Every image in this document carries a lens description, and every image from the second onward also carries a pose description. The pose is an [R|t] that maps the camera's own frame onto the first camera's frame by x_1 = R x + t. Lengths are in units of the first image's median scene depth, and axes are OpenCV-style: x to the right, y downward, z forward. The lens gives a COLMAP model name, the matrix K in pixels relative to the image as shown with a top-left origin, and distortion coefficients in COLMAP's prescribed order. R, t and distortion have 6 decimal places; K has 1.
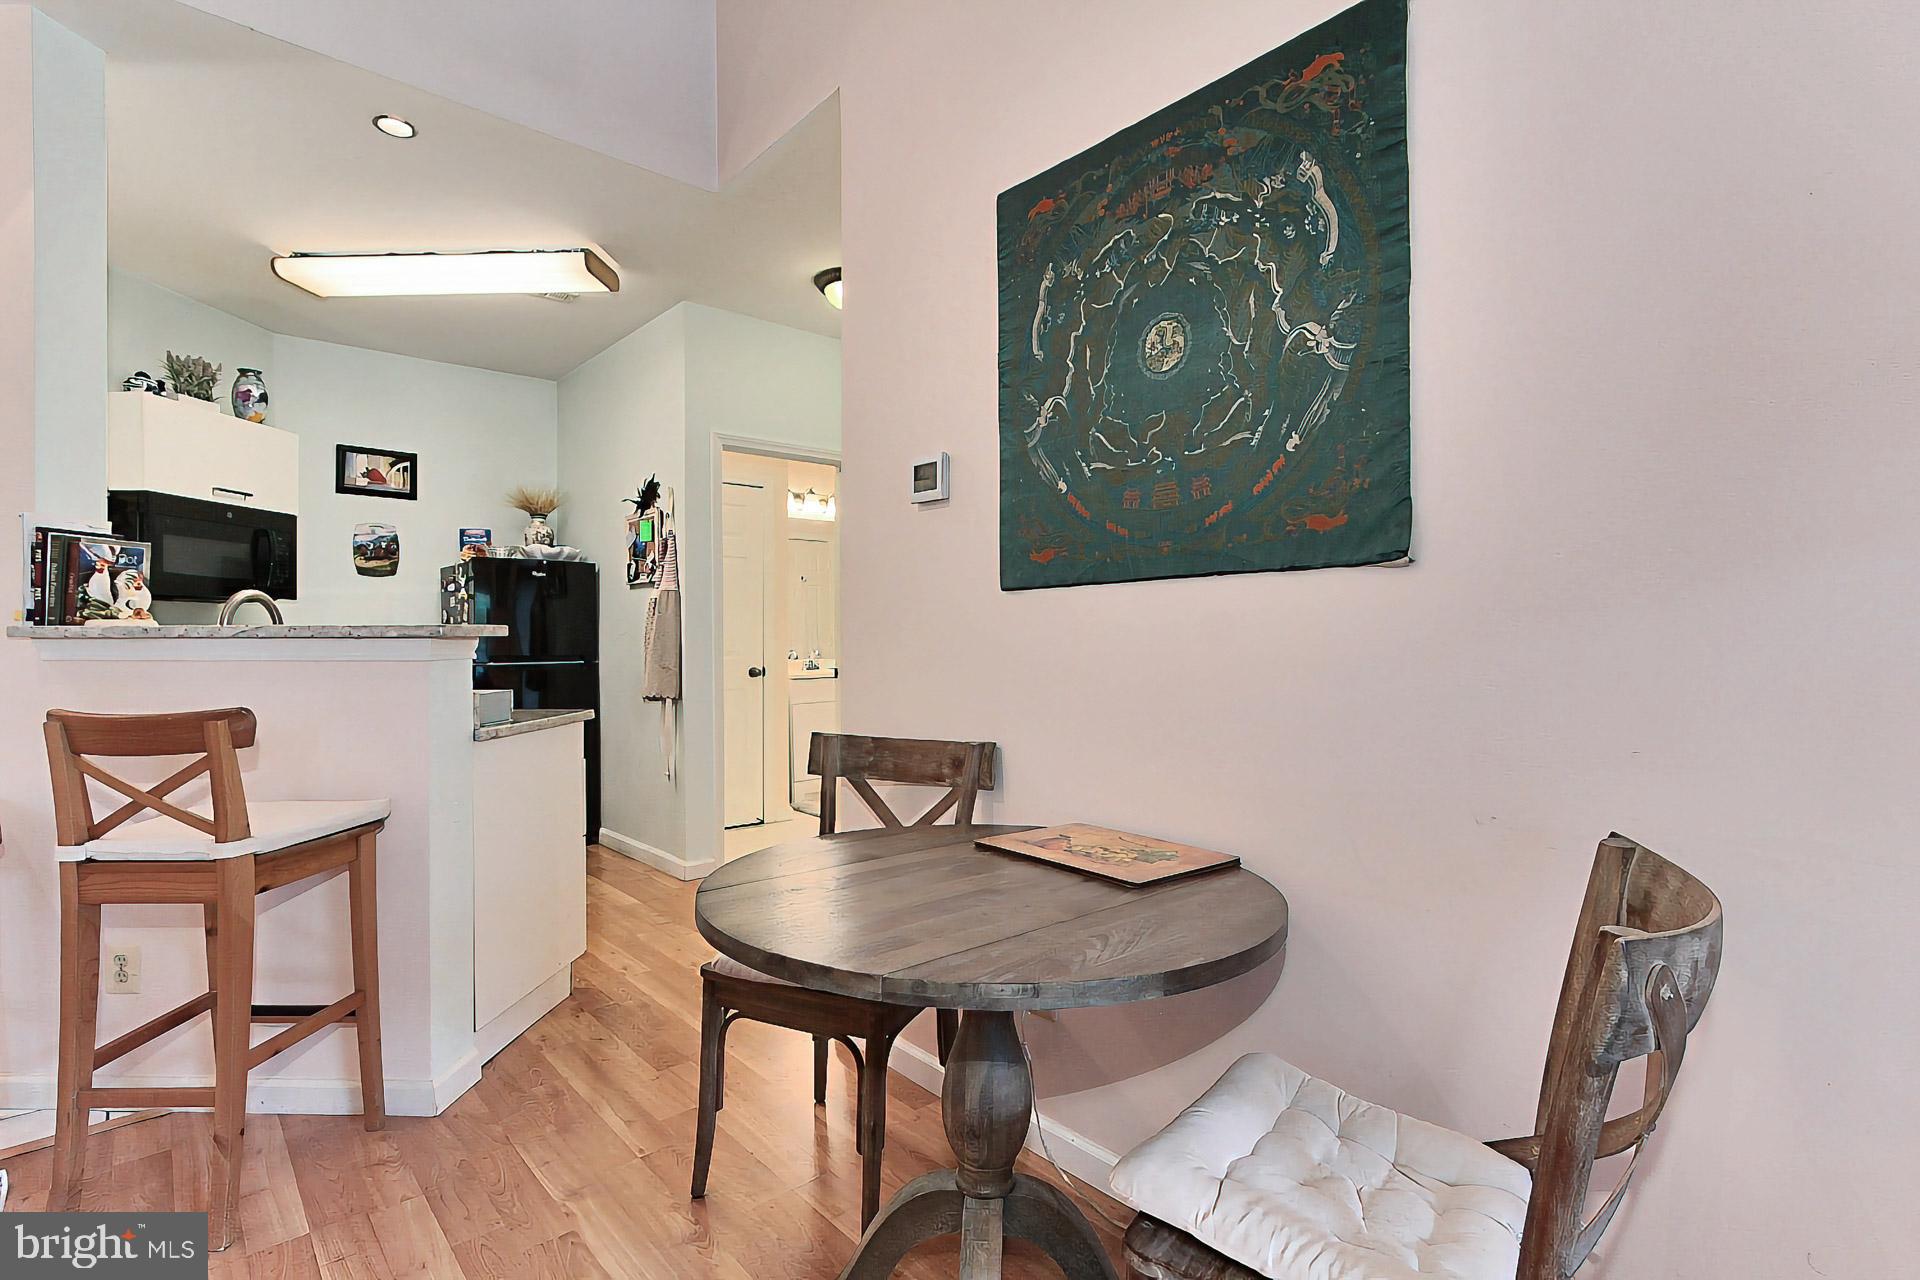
lens RADIAL K [[921.4, 0, 980.4], [0, 921.4, 642.7], [0, 0, 1]] dist [0.001633, 0.000353]
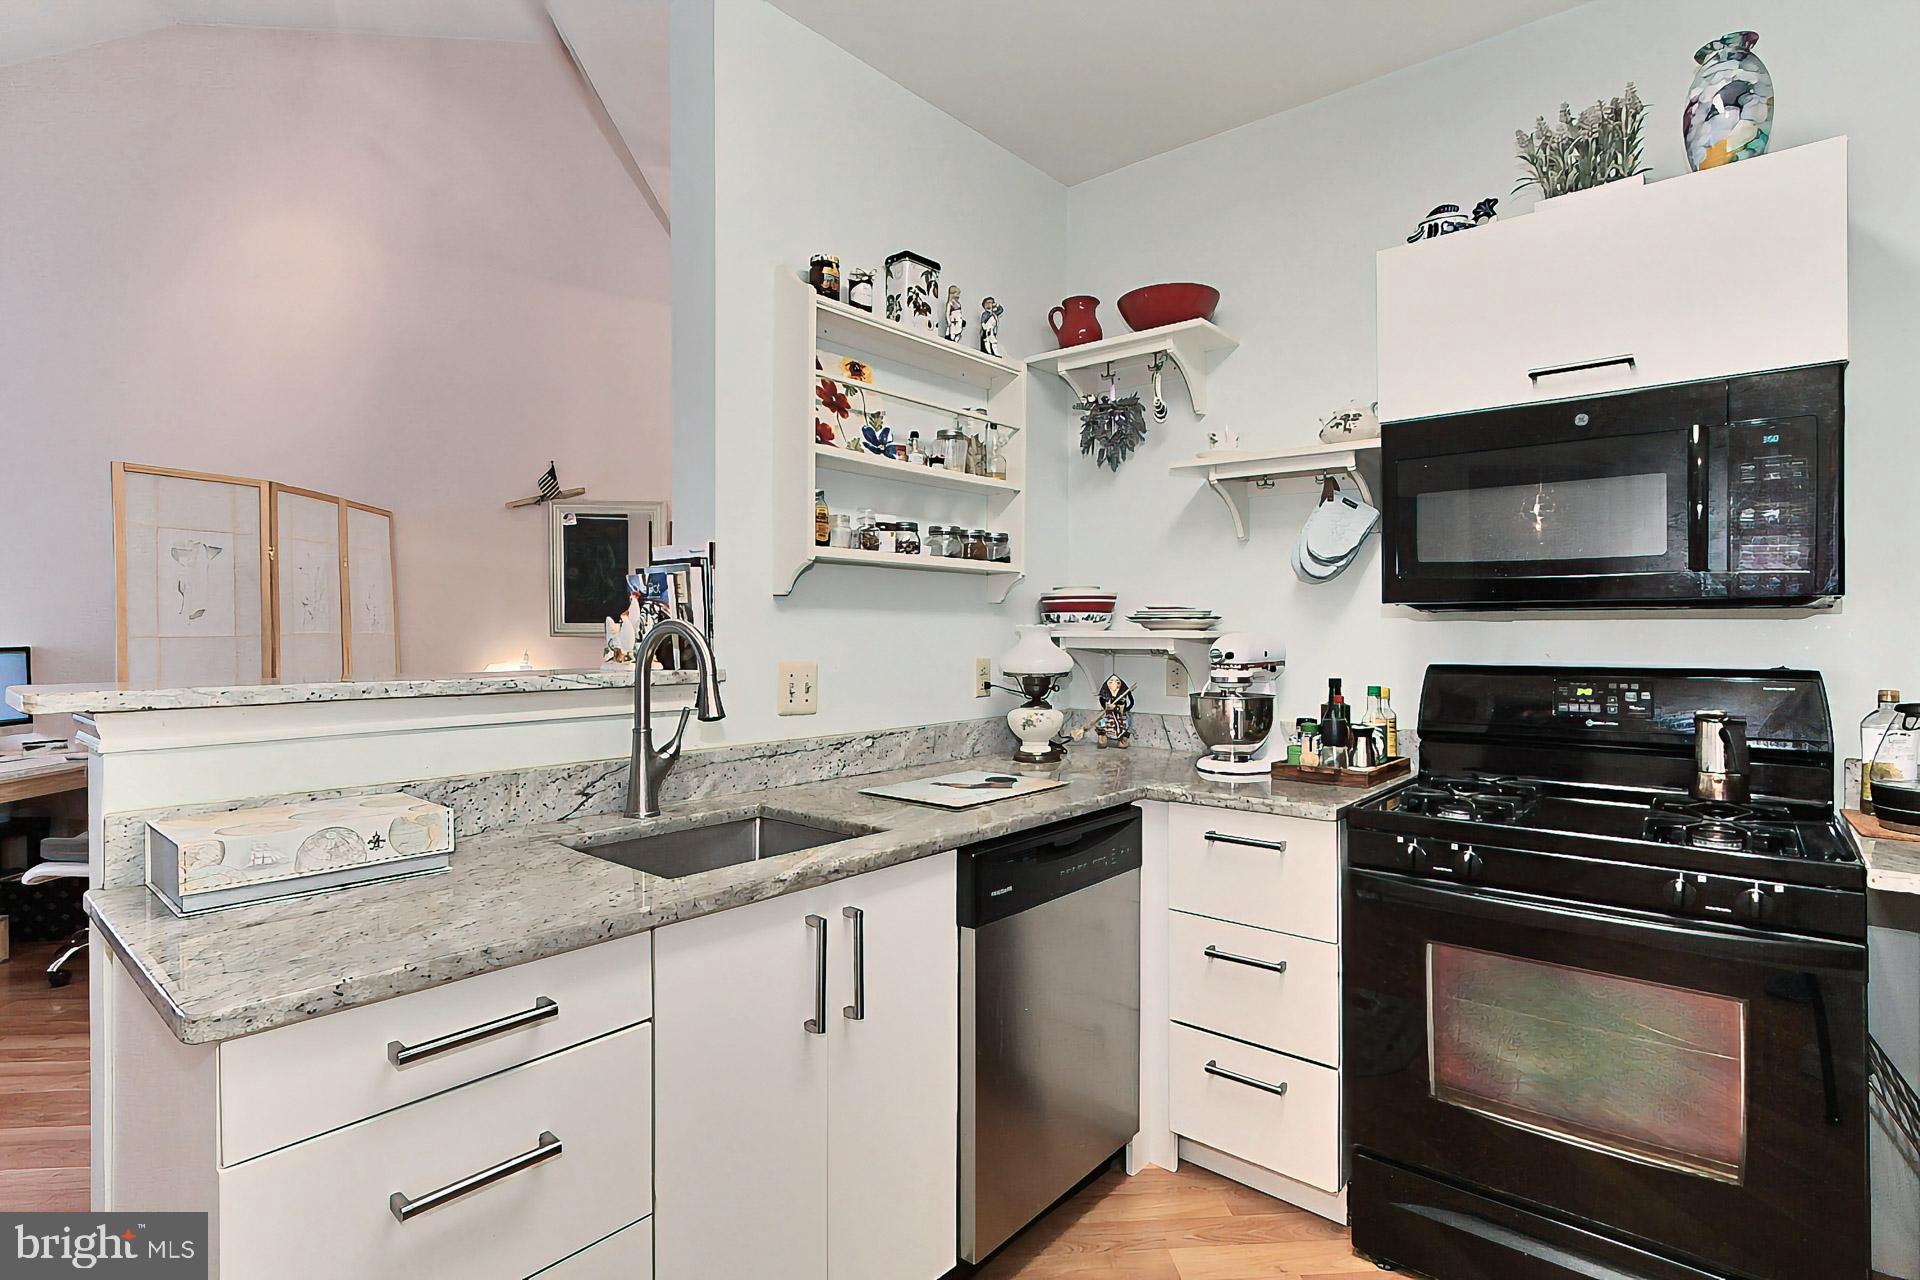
lens RADIAL K [[938.7, 0, 949.2], [0, 938.7, 637.8], [0, 0, 1]] dist [-0.004187, 0.000038]
pose [[-0.619675, 0.005938, -0.784836, -0.260139], [-0.006052, 0.999905, 0.012344, -0.035125], [0.784835, 0.012399, -0.619581, 1.043481]]
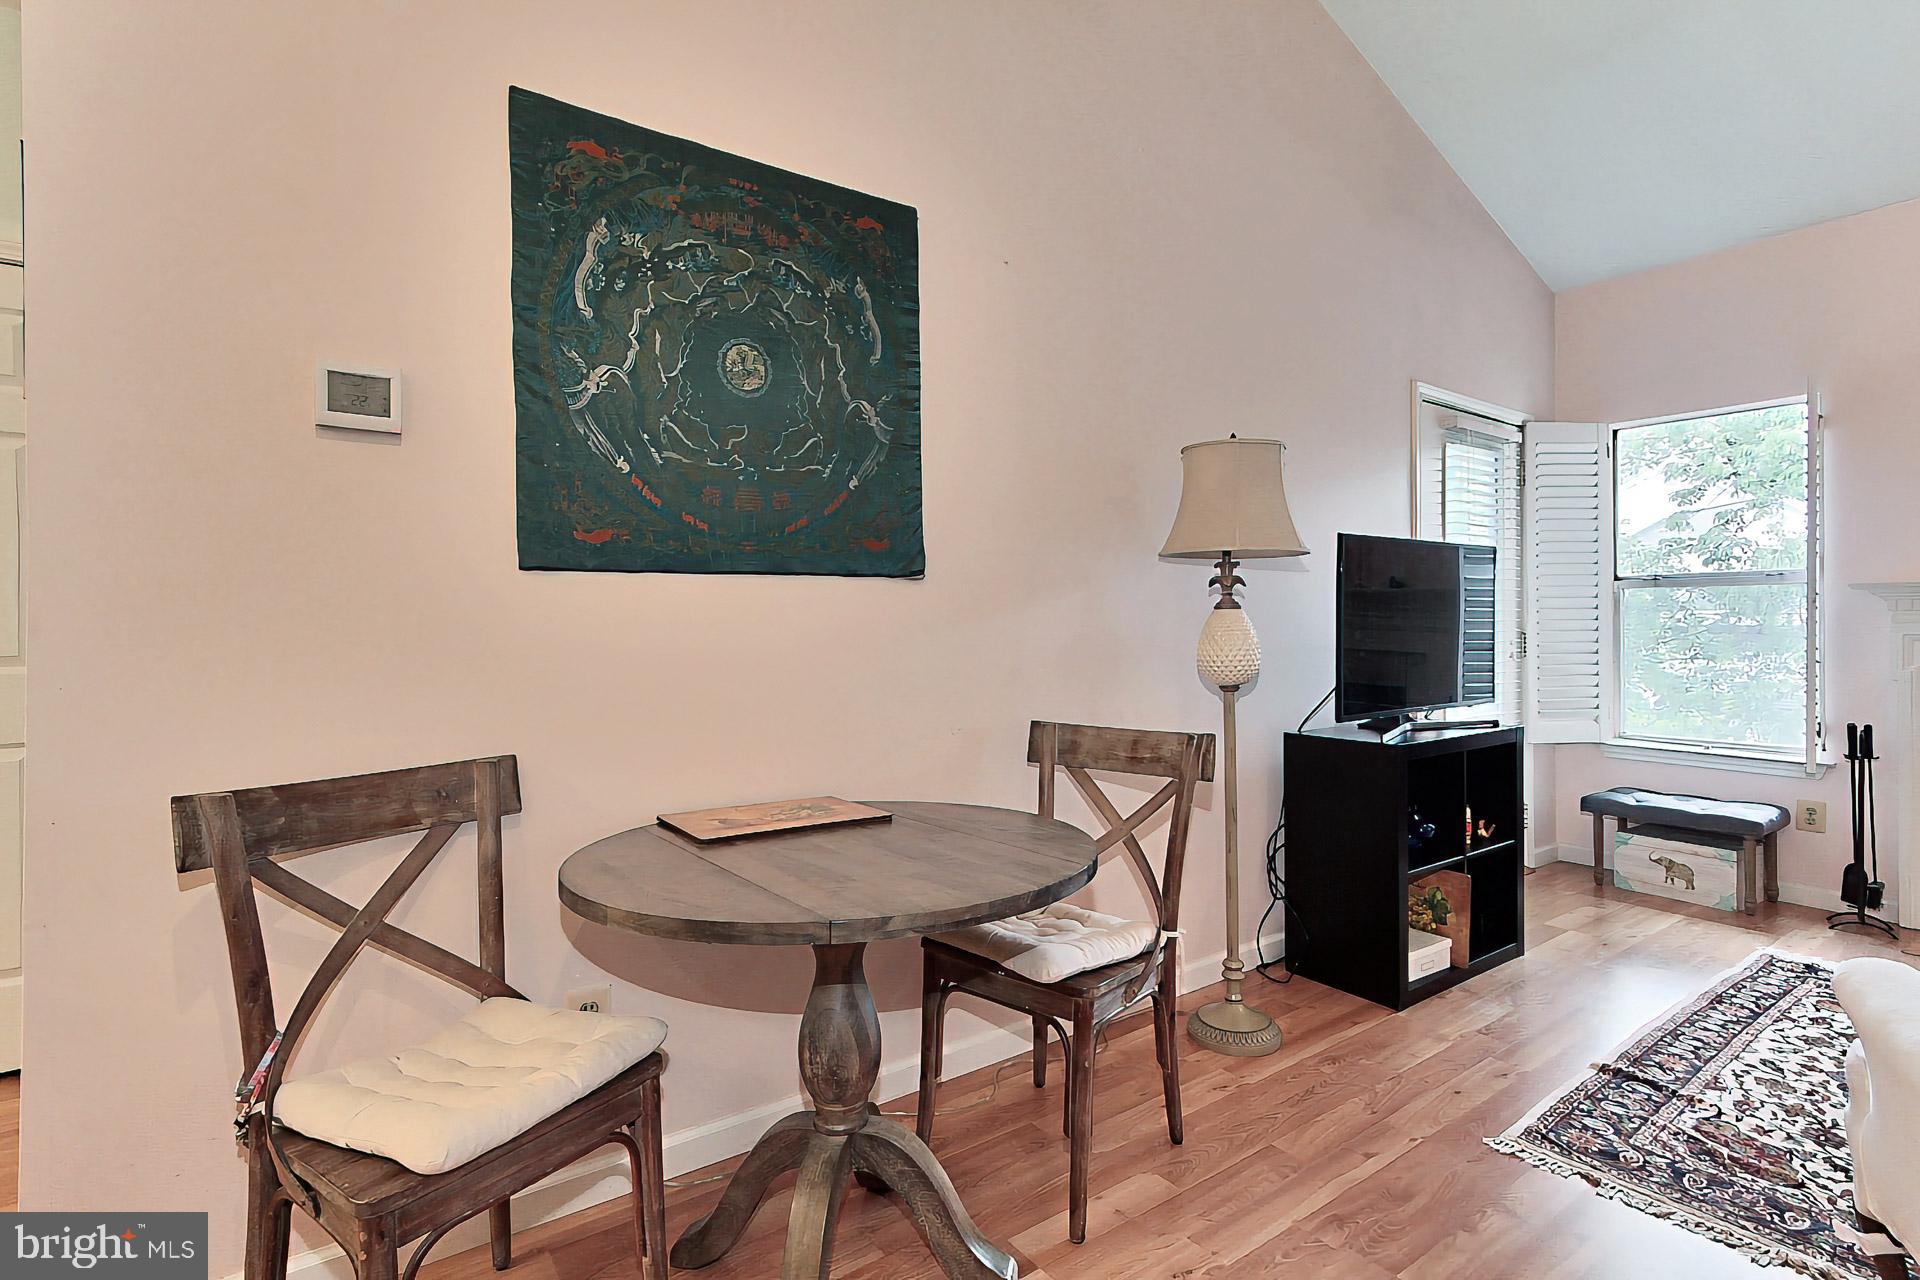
lens RADIAL K [[923.2, 0, 964.1], [0, 923.2, 623.5], [0, 0, 1]] dist [0.012033, 0.000574]
pose [[0.106331, -0.001073, 0.994330, -0.412545], [0.007802, 0.999970, 0.000245, -0.002723], [-0.994300, 0.007732, 0.106336, 0.280281]]
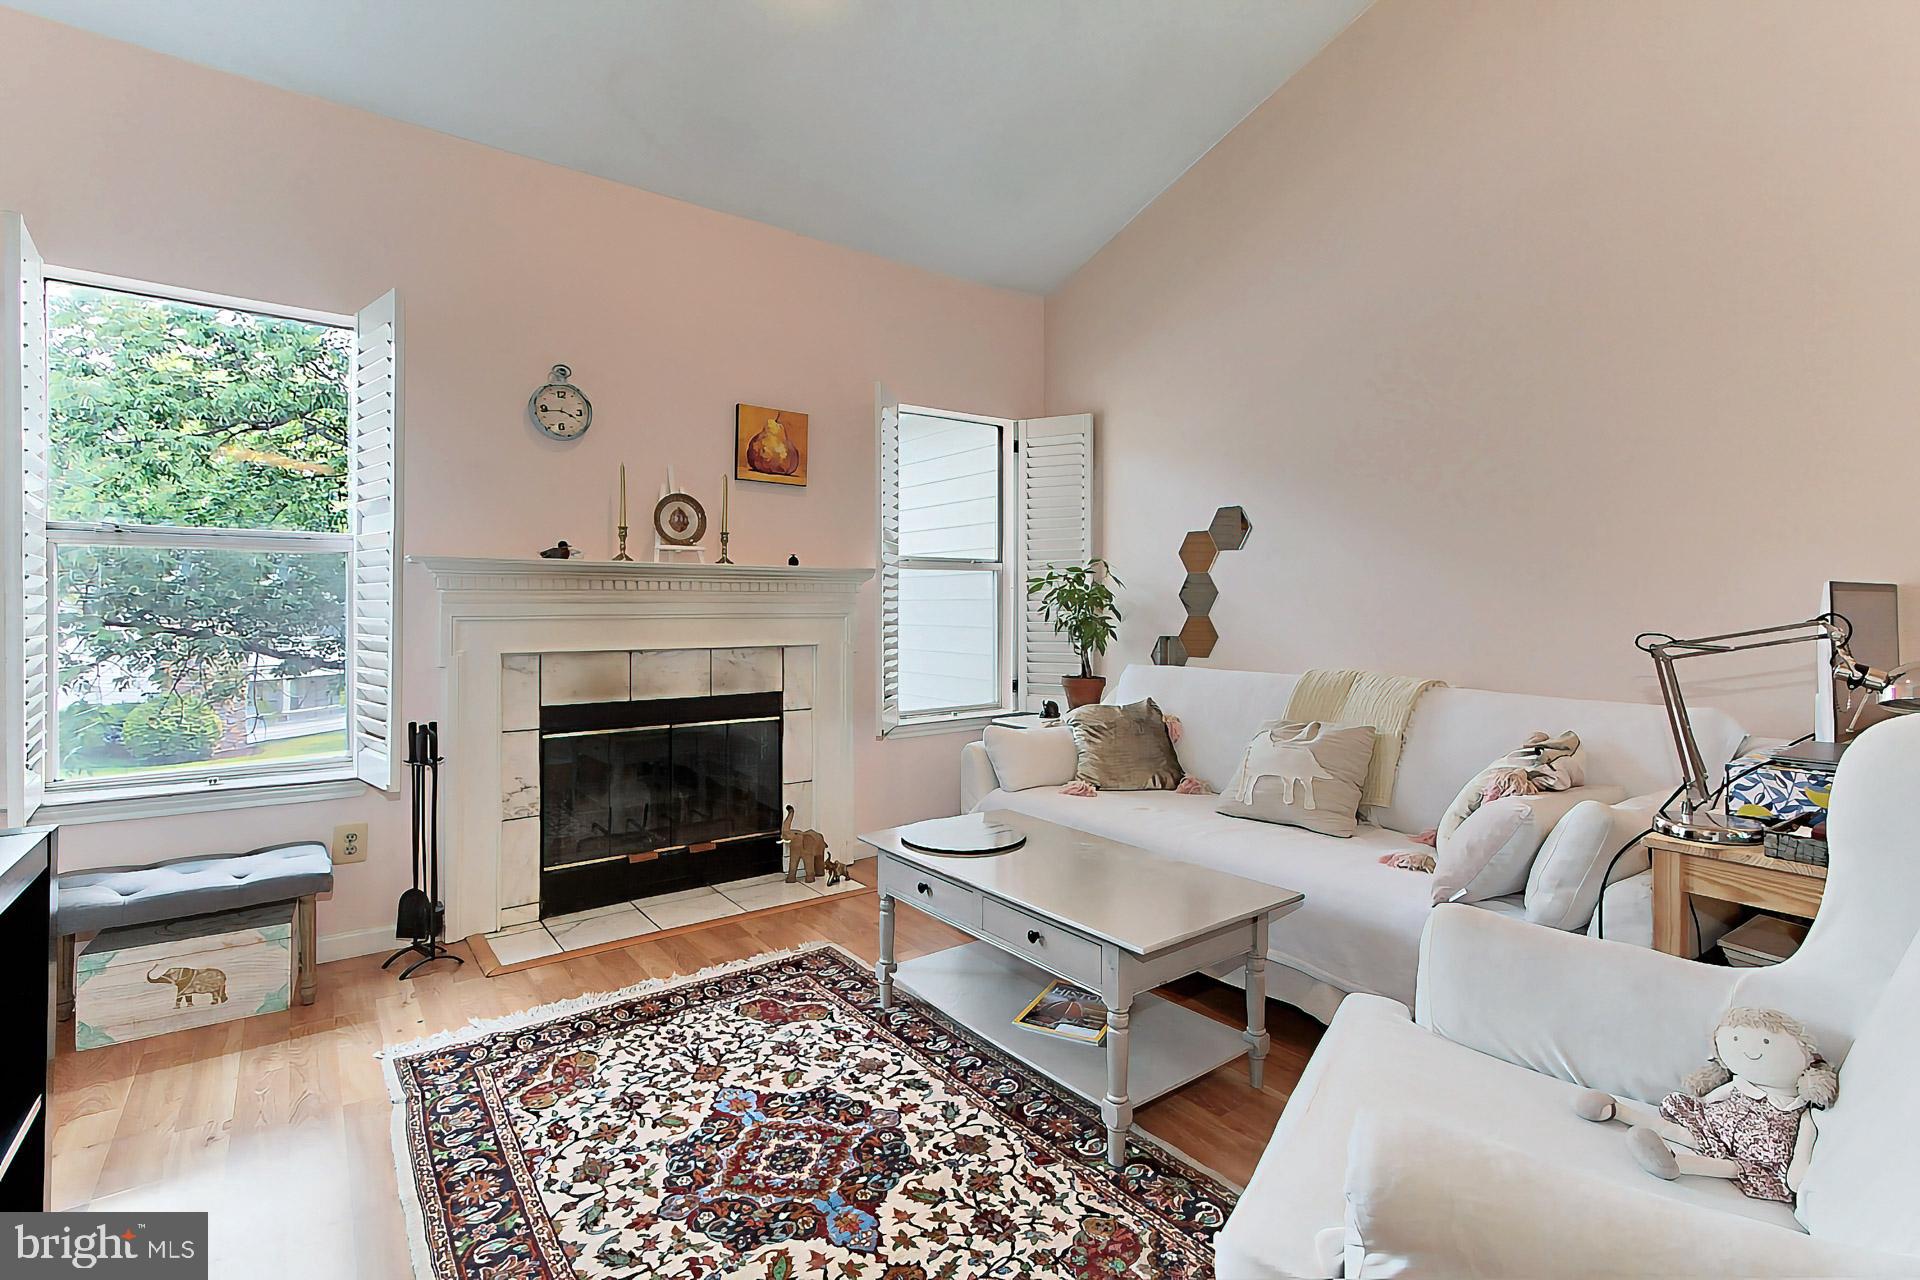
lens RADIAL K [[889.1, 0, 970.0], [0, 889.1, 612.4], [0, 0, 1]] dist [0.030205, -0.017296]
pose [[-0.994768, 0.000513, 0.102157, 0.071641], [0.001166, 0.999979, 0.006341, 0.011155], [-0.102152, 0.006427, -0.994748, 0.187943]]
